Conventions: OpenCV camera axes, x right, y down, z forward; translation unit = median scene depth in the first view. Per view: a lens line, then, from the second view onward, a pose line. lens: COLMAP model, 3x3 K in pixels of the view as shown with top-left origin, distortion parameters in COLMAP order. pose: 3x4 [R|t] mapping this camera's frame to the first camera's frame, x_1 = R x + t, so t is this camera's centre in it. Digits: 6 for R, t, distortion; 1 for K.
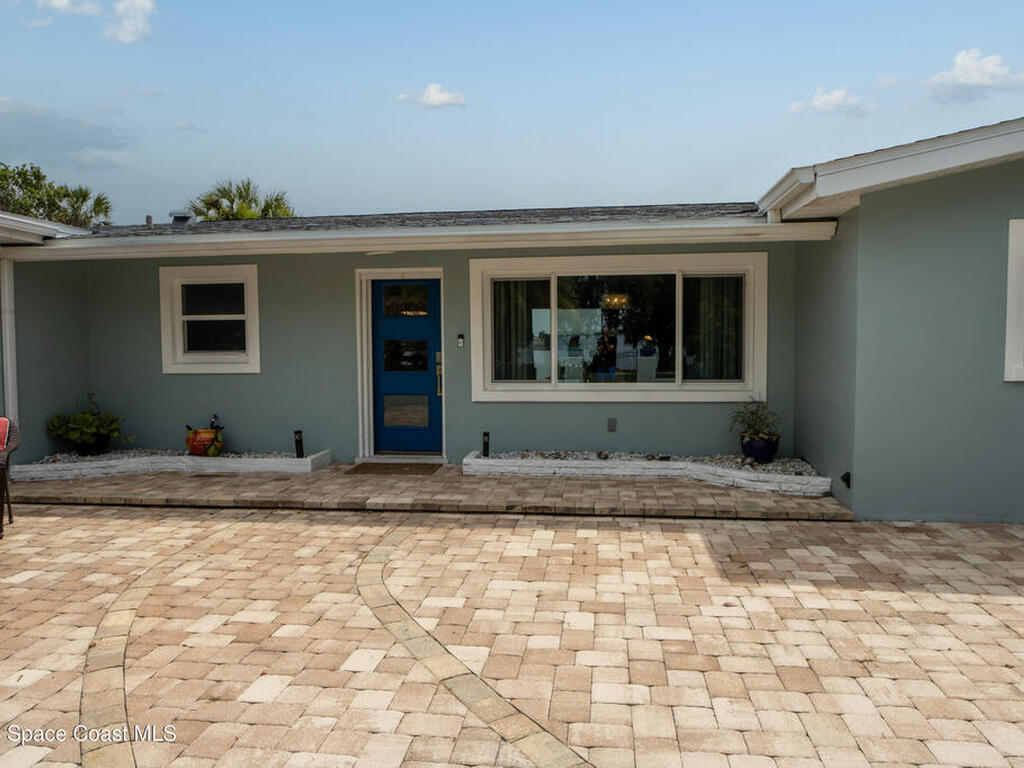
lens RADIAL K [[722.7, 0, 512.0], [0, 722.7, 384.0], [0, 0, 1]] dist [-0.030458, 0.000446]
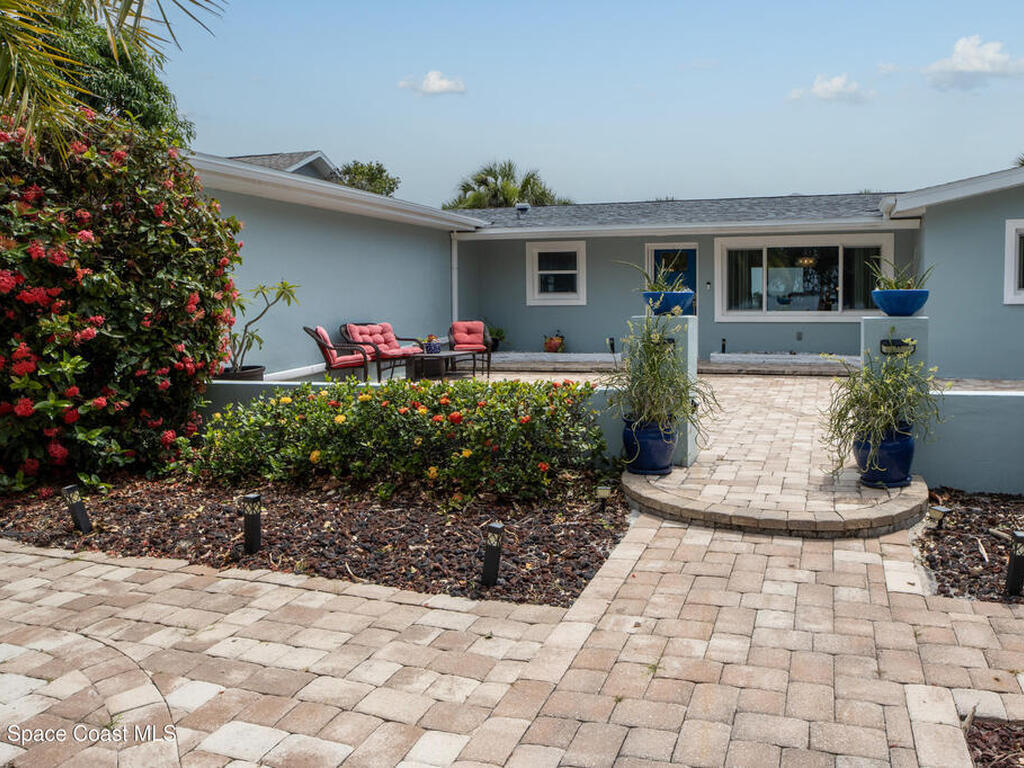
lens RADIAL K [[1145.7, 0, 512.0], [0, 1145.7, 384.0], [0, 0, 1]] dist [-0.063291, 0.010932]
pose [[0.986423, 0.013144, -0.163698, -0.118652], [-0.013828, 0.999900, -0.003041, 0.261385], [0.163642, 0.005264, 0.986506, -2.426930]]
